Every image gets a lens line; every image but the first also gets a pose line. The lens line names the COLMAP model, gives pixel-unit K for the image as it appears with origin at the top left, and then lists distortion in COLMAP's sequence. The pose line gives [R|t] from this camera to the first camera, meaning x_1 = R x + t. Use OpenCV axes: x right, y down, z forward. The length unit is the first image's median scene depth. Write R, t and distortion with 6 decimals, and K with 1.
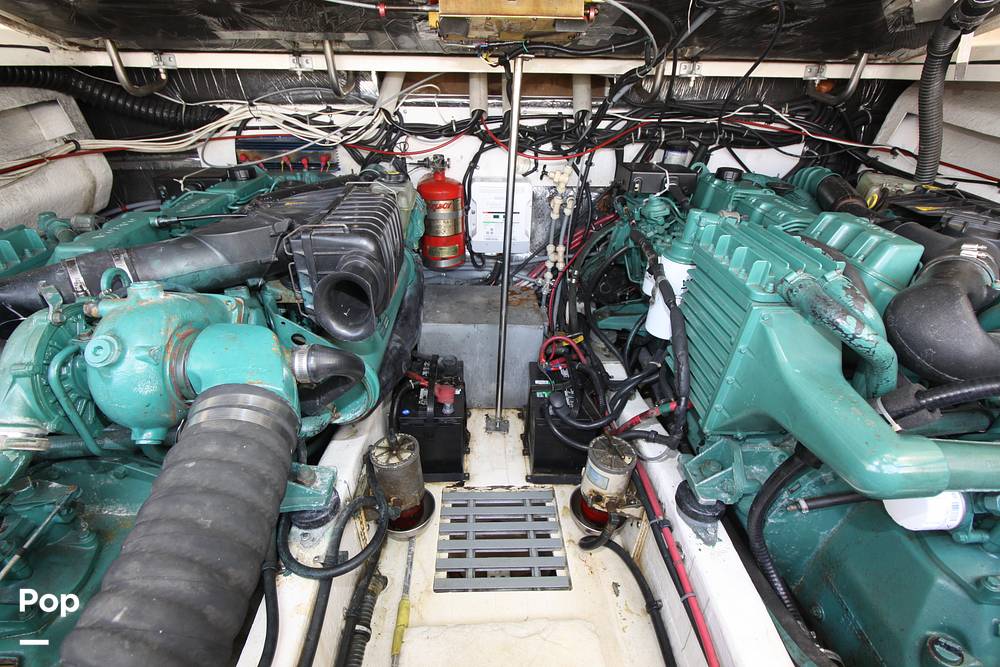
lens RADIAL K [[462.0, 0, 497.4], [0, 462.0, 328.4], [0, 0, 1]] dist [-0.001468, -0.012386]
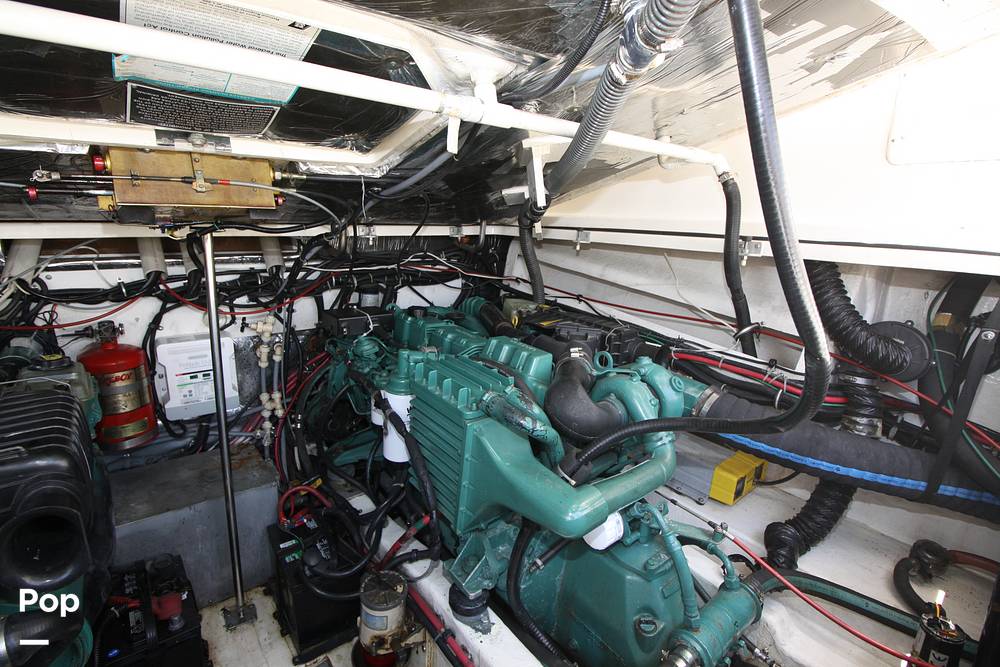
lens RADIAL K [[462.0, 0, 498.1], [0, 462.0, 330.3], [0, 0, 1]] dist [-0.001468, -0.012386]
pose [[0.798427, -0.133308, 0.587148, -0.055142], [0.269362, 0.951235, -0.150318, -0.040283], [-0.538477, 0.278173, 0.795400, -0.082017]]
